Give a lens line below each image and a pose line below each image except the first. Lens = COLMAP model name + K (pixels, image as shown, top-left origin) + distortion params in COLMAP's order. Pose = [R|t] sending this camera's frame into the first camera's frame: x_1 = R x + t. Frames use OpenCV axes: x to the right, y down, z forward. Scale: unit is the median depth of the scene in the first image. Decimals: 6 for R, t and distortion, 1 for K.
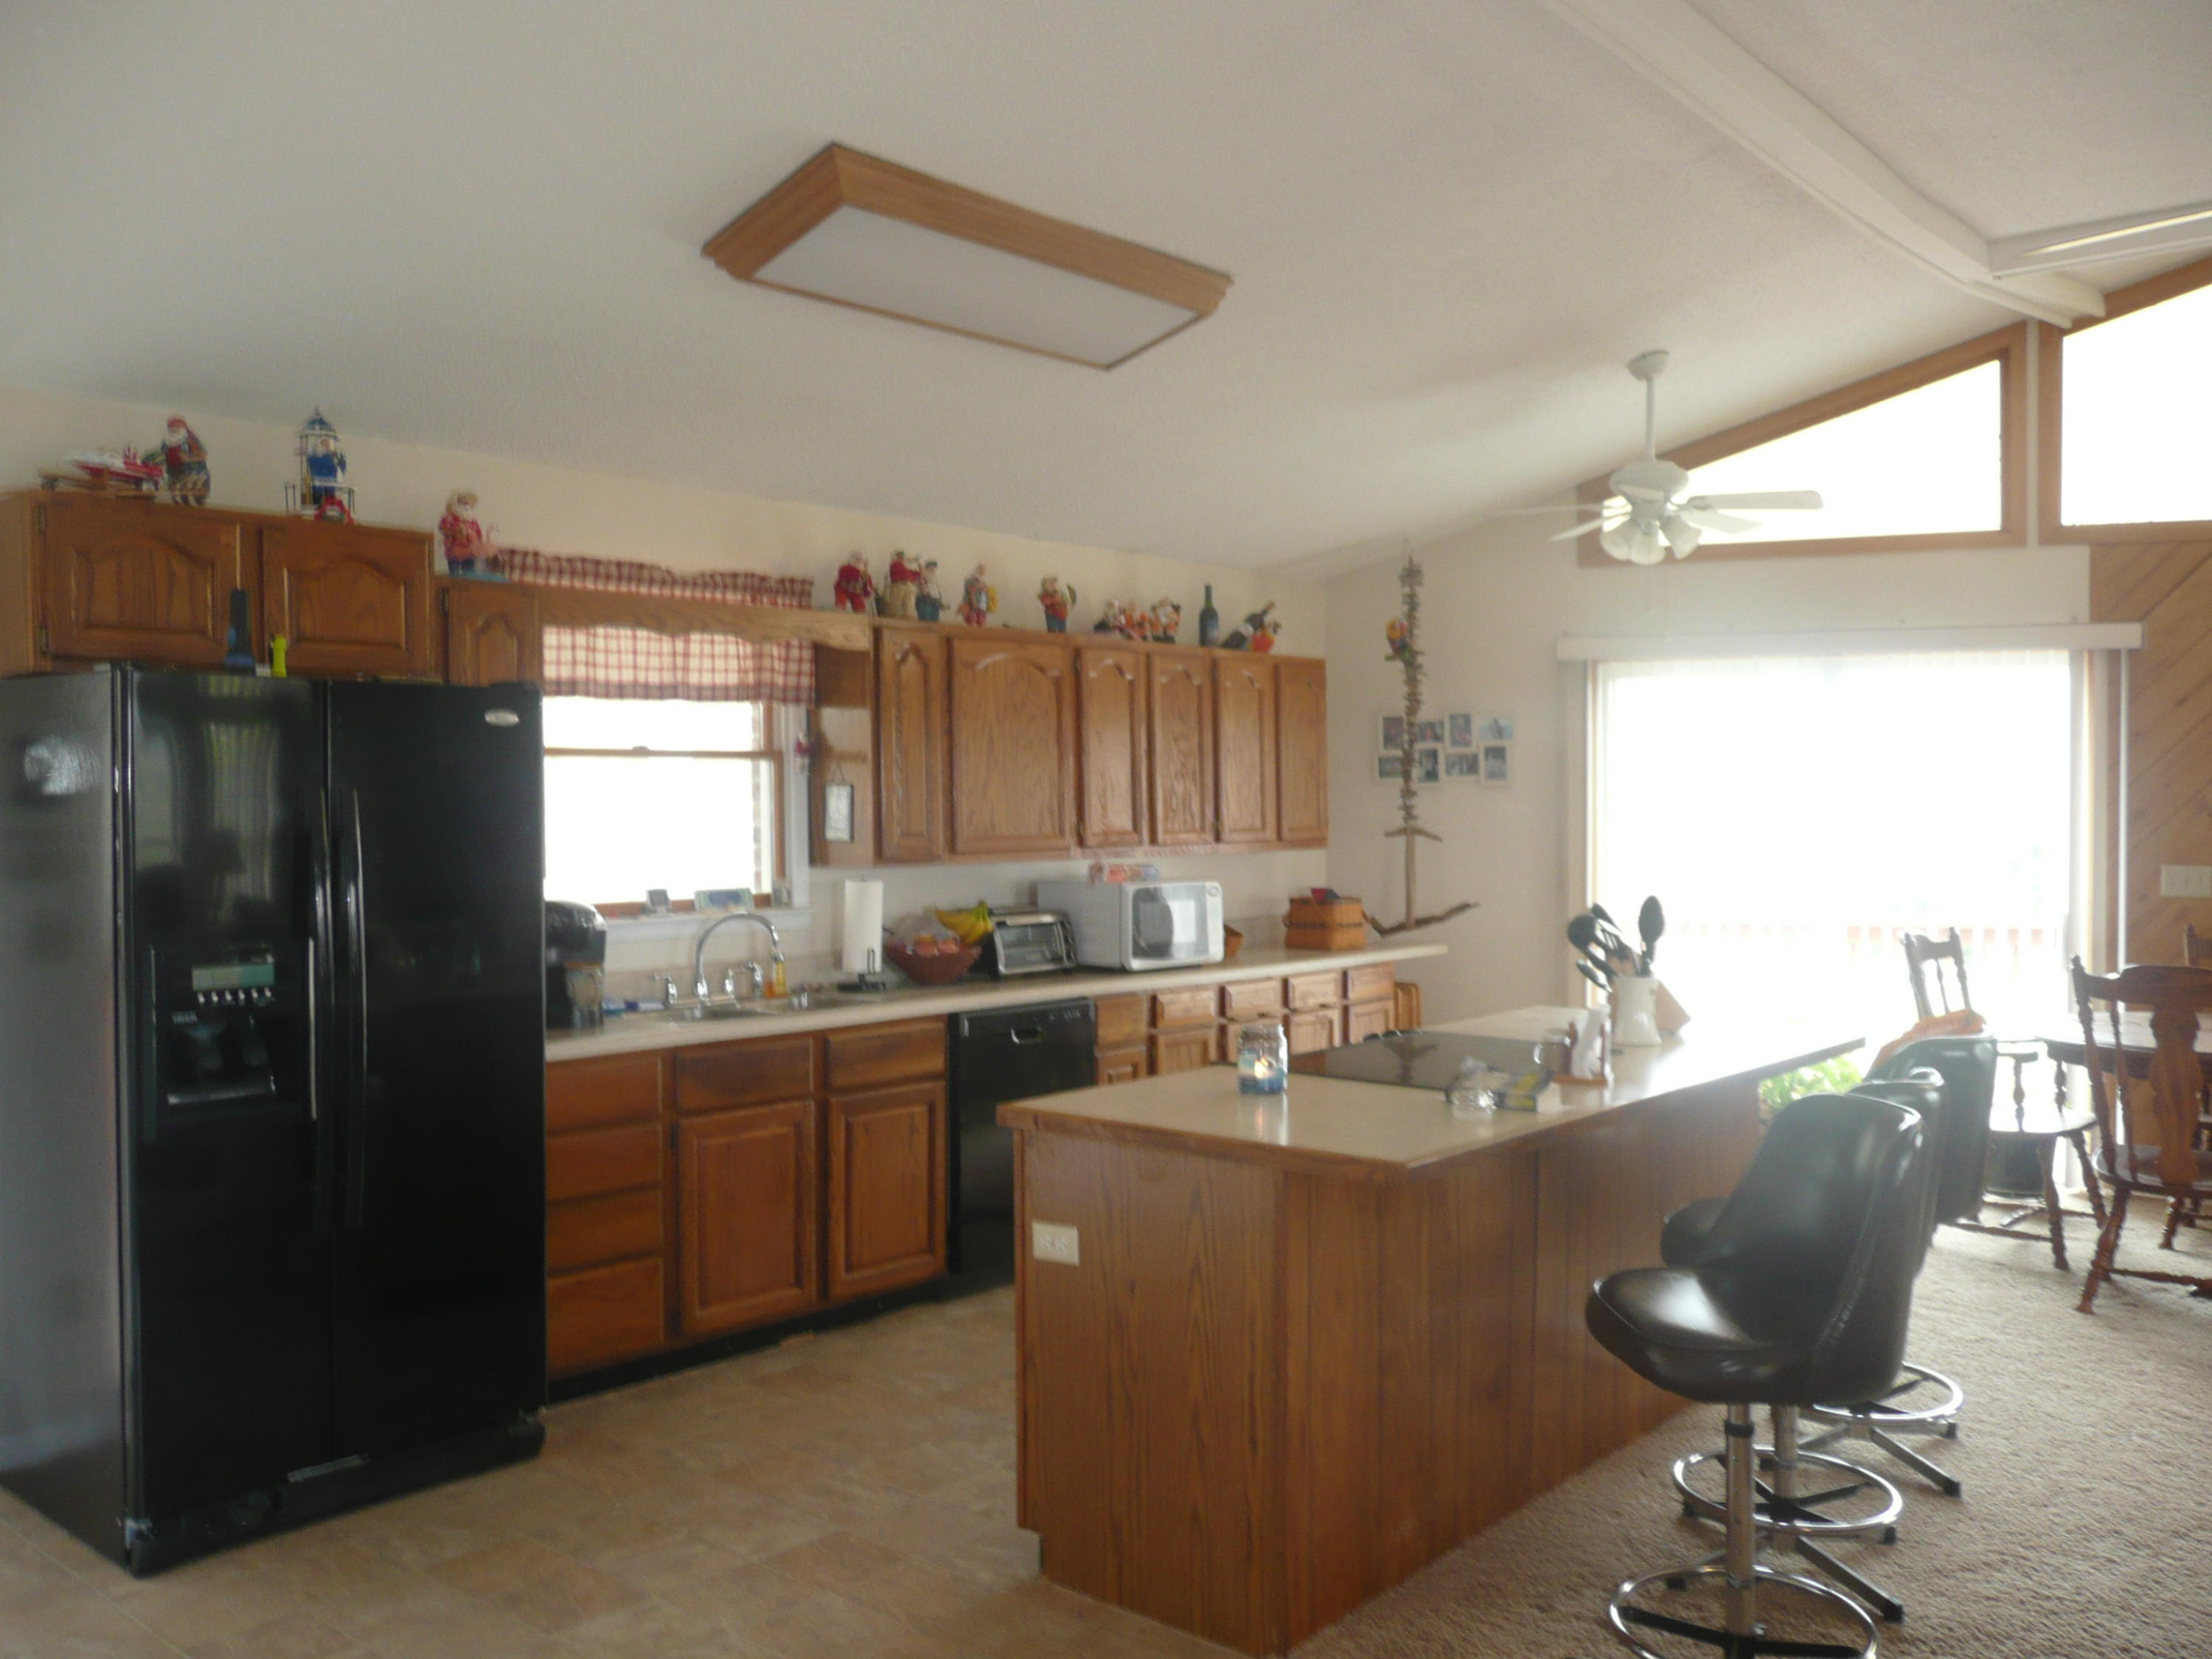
lens RADIAL K [[1896.0, 0, 1111.3], [0, 1896.0, 851.0], [0, 0, 1]] dist [-0.015757, 0.013926]
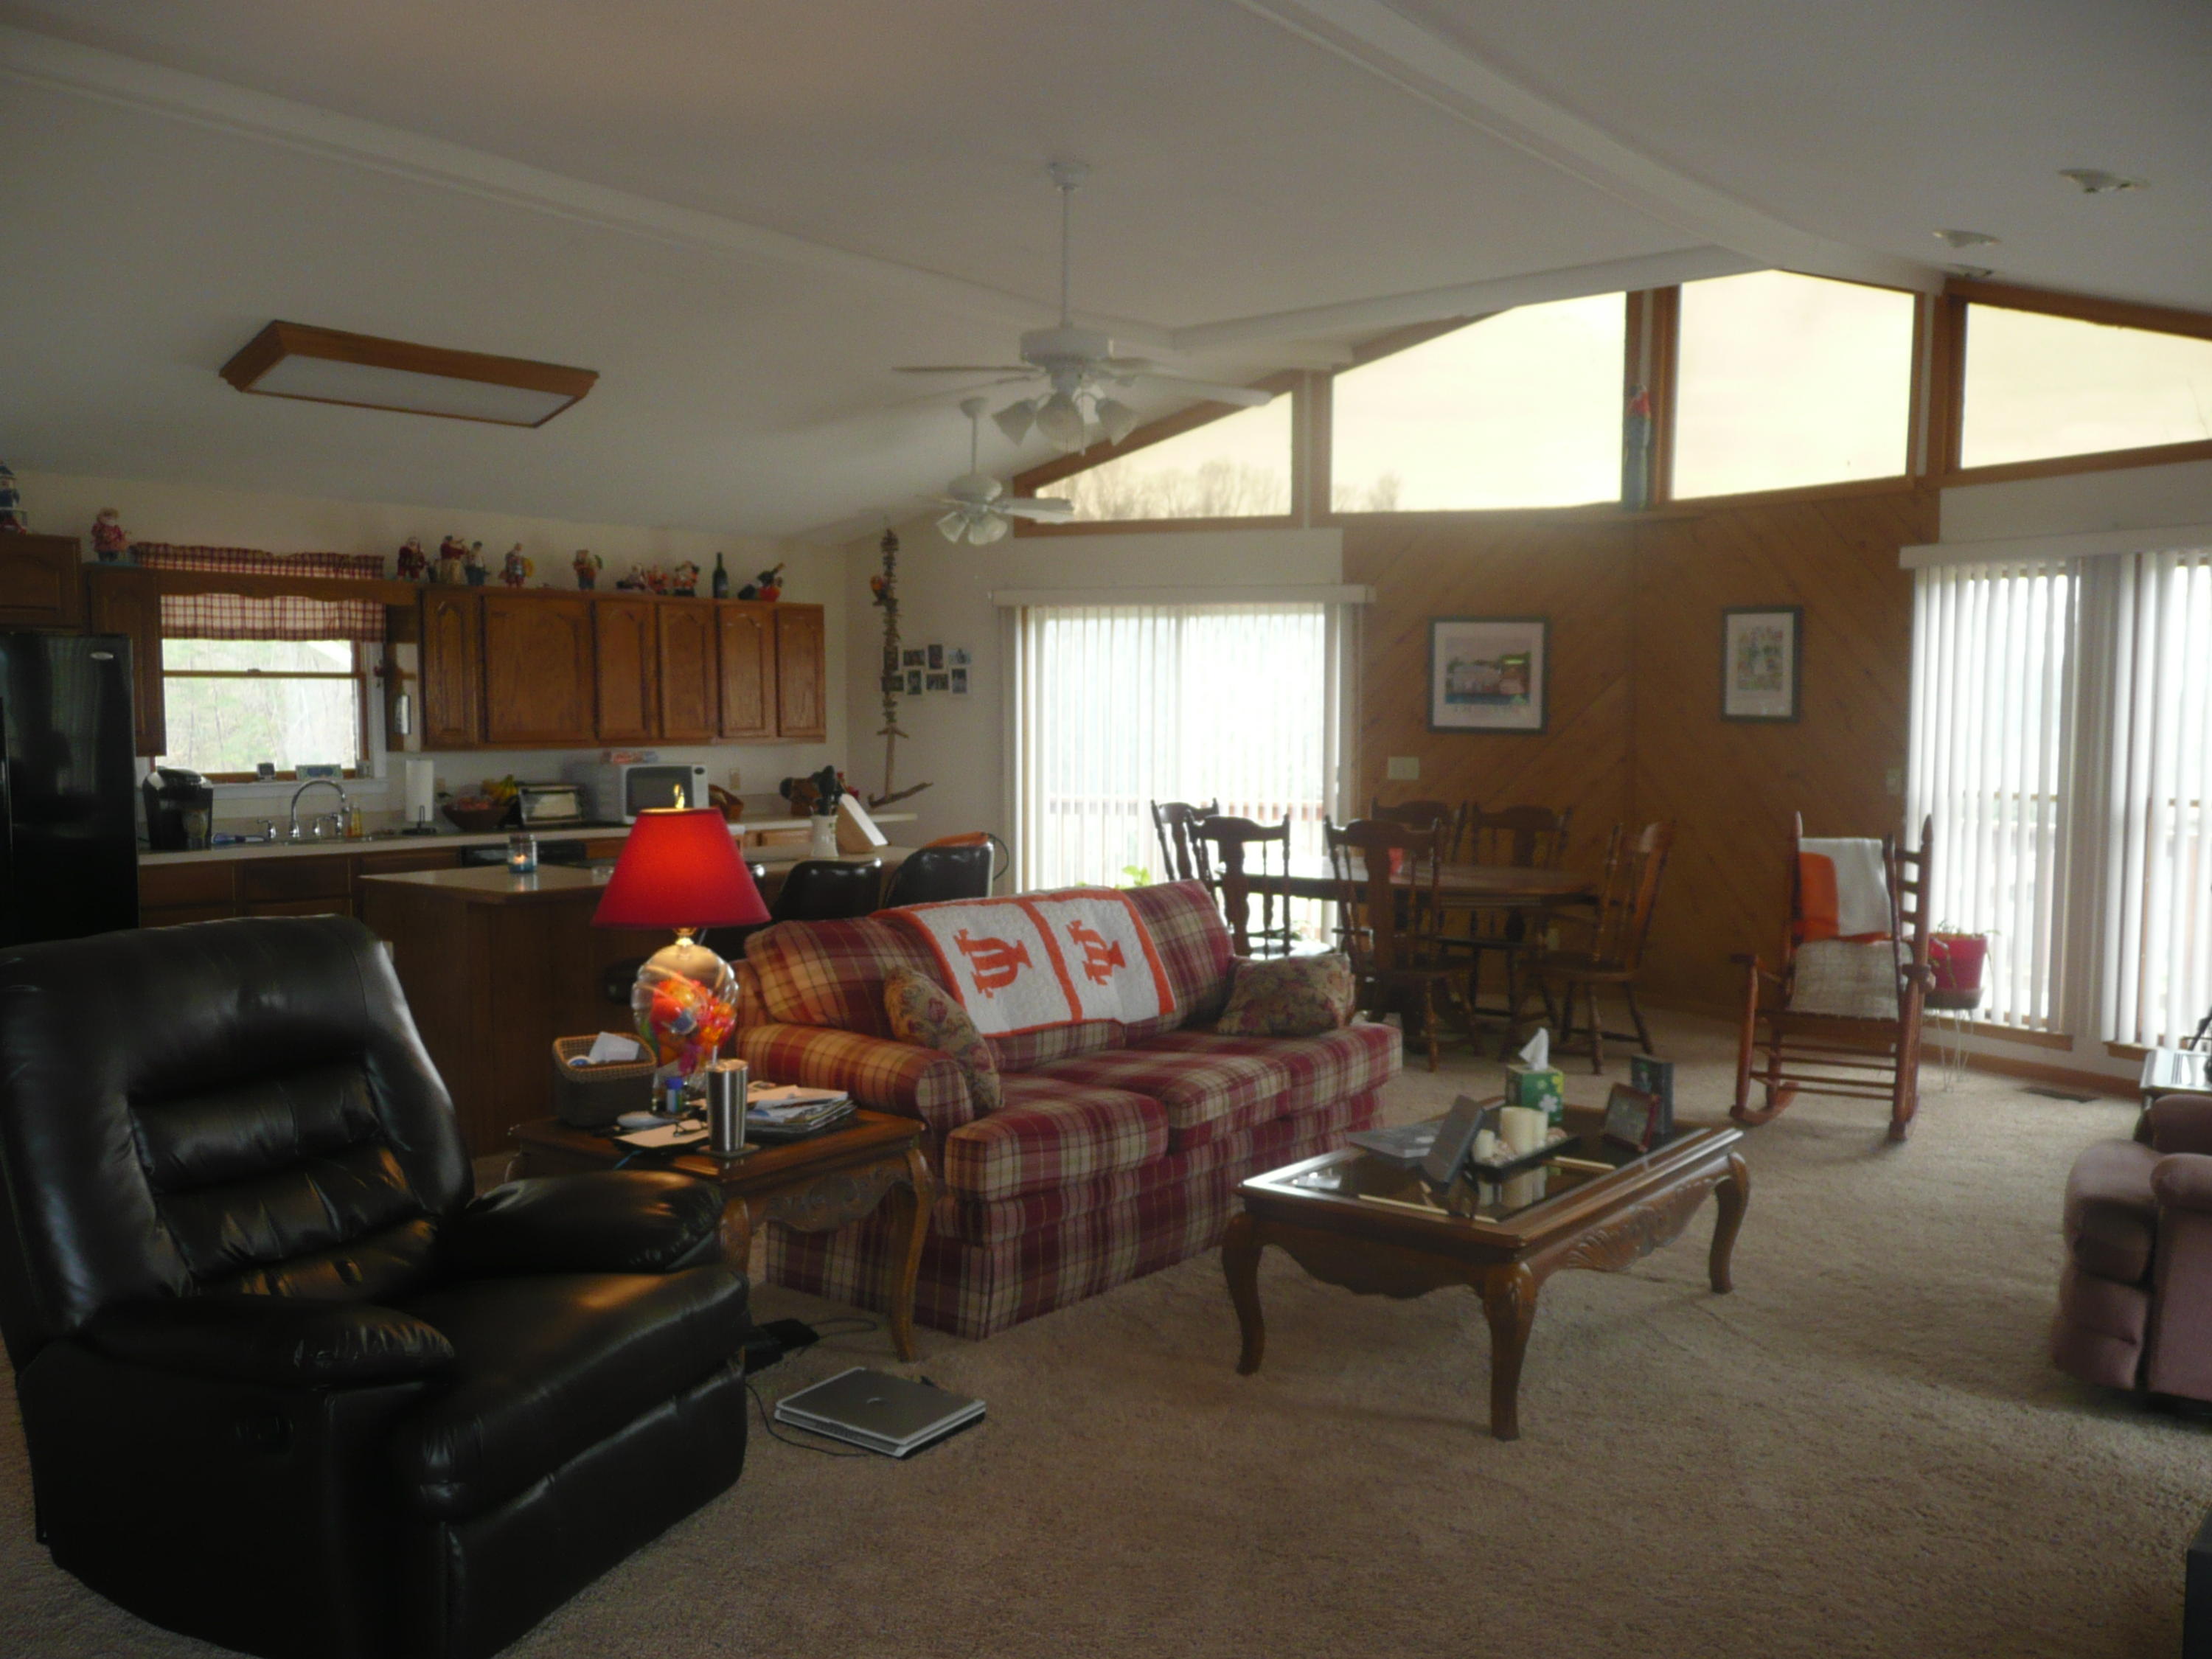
lens RADIAL K [[1896.0, 0, 1111.3], [0, 1896.0, 851.0], [0, 0, 1]] dist [-0.015757, 0.013926]
pose [[0.999830, 0.002828, 0.018206, 0.408801], [-0.003677, 0.998899, 0.046777, 0.015892], [-0.018054, -0.046836, 0.998739, -0.525837]]
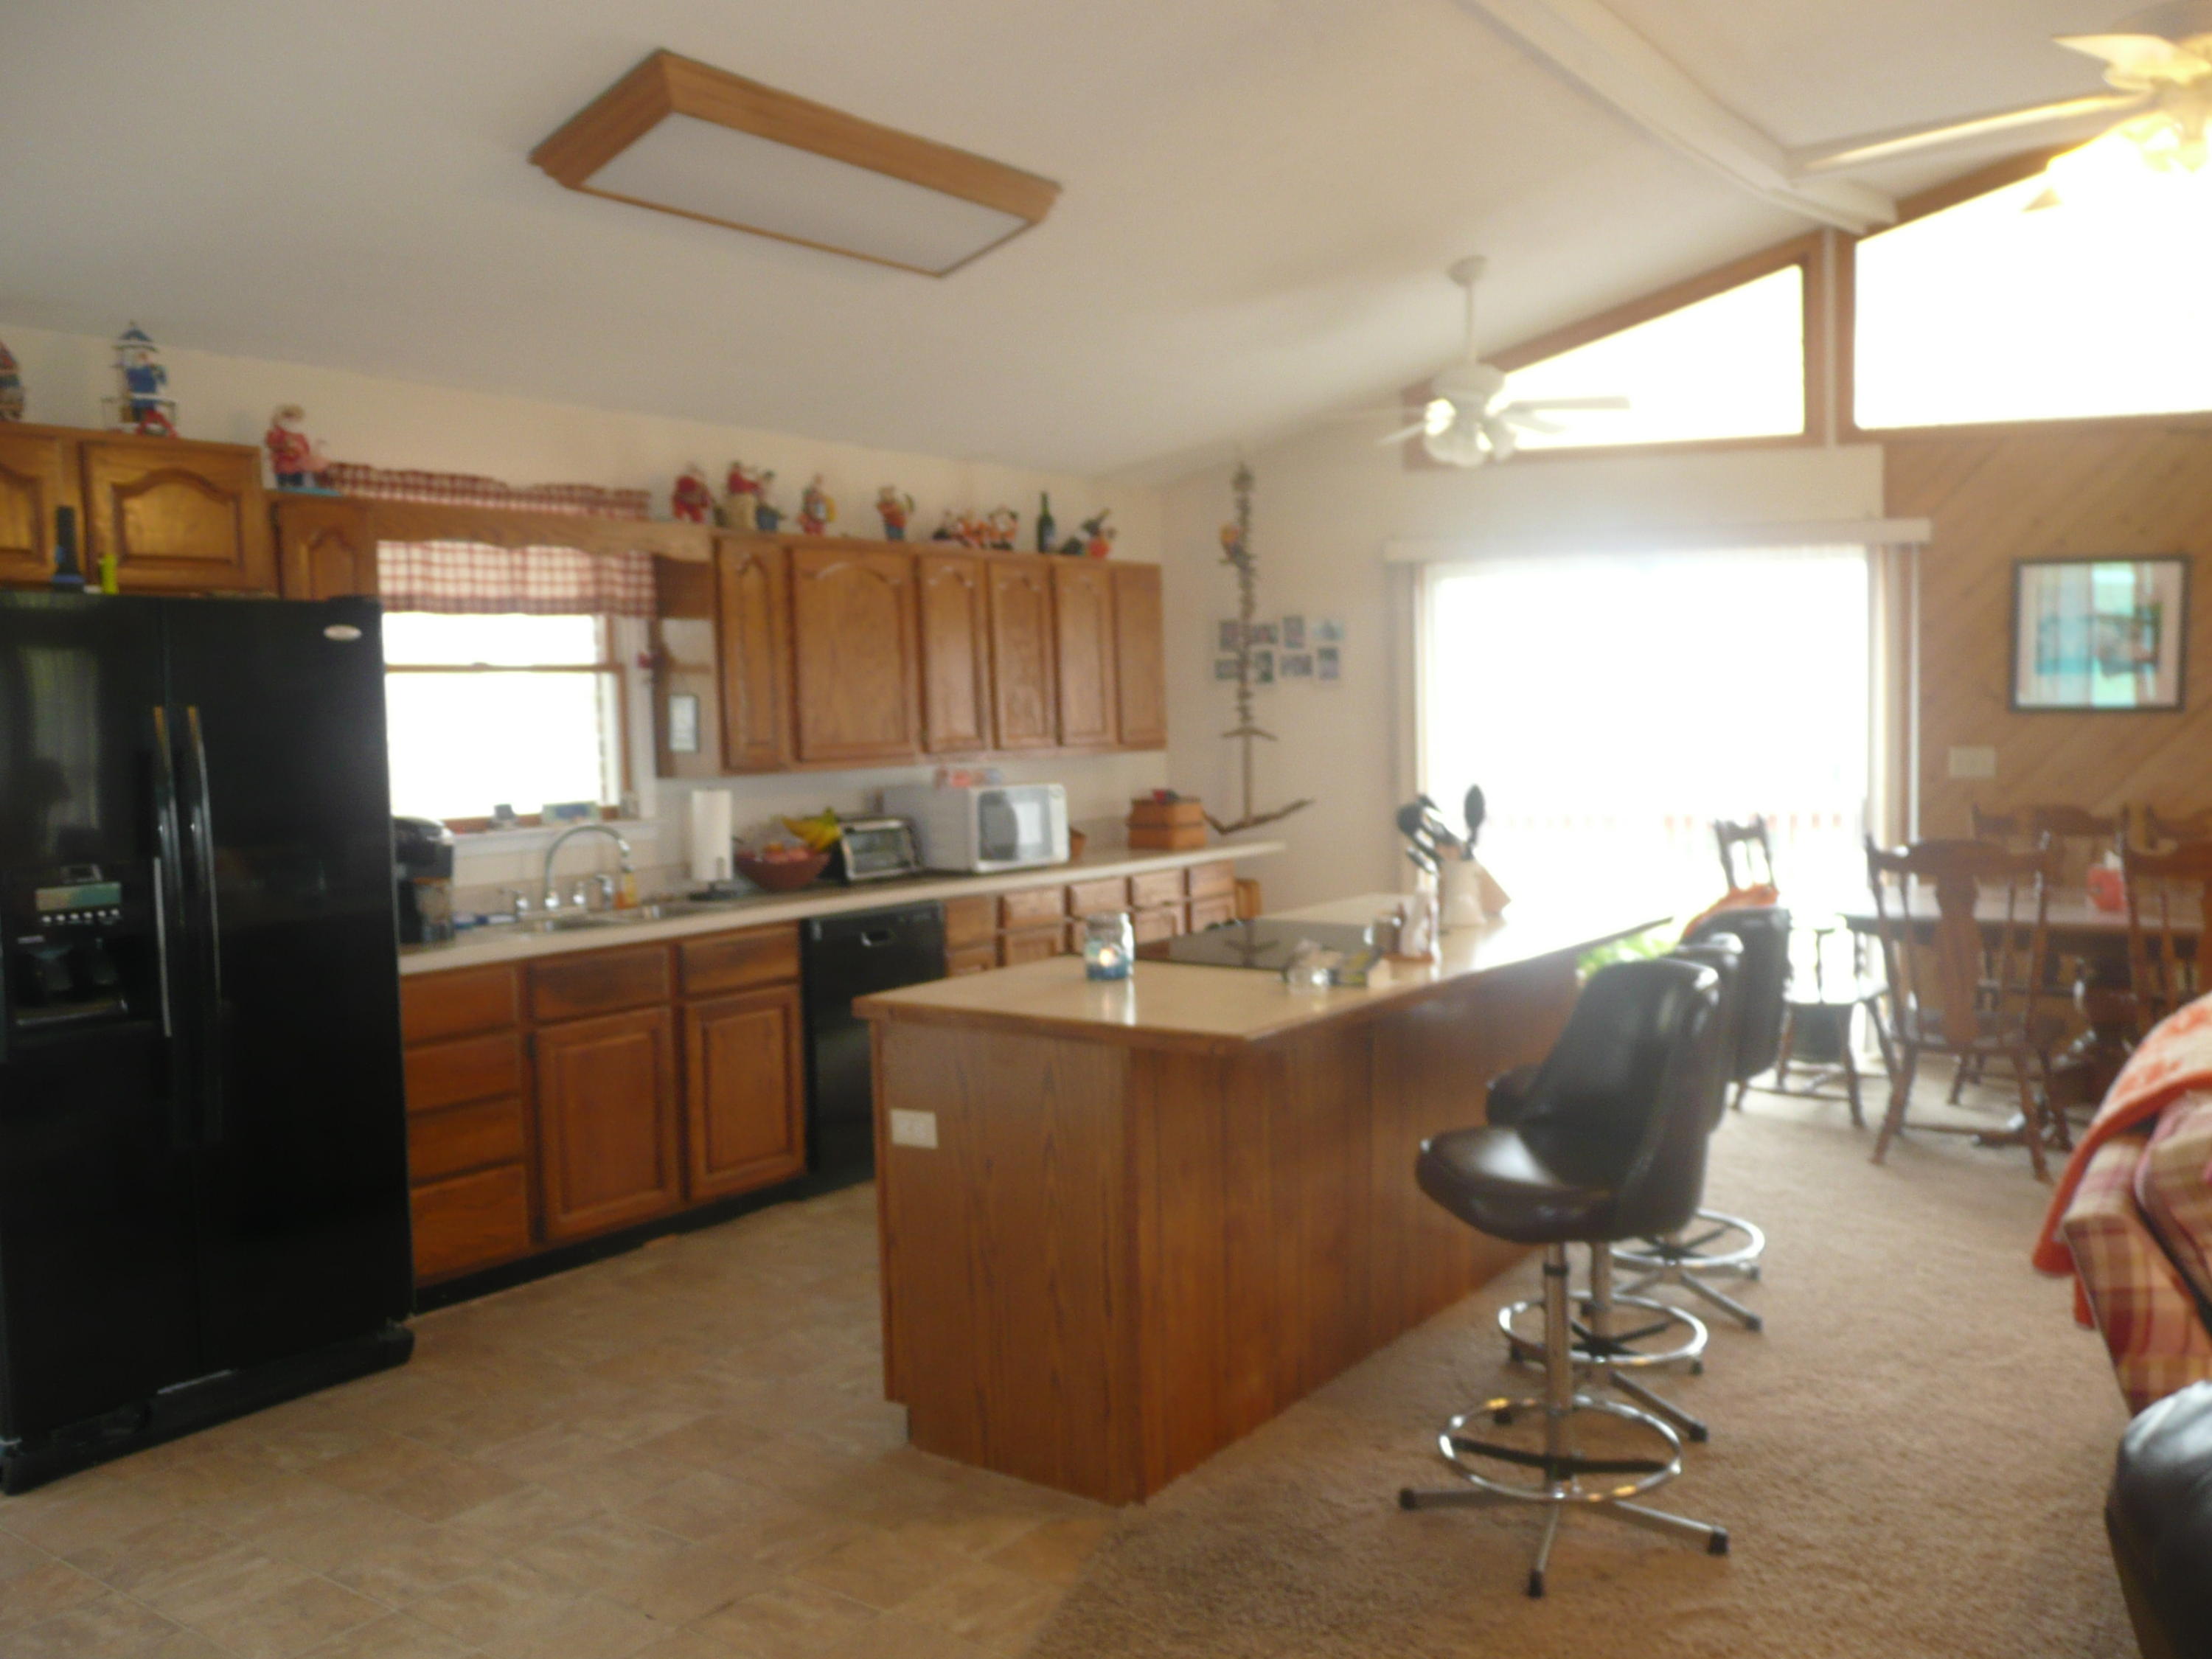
lens RADIAL K [[1896.0, 0, 1111.3], [0, 1896.0, 851.0], [0, 0, 1]] dist [-0.015757, 0.013926]
pose [[0.996273, -0.027139, 0.081877, -0.001781], [0.023375, 0.998641, 0.046584, 0.005992], [-0.083030, -0.044496, 0.995553, -0.025525]]
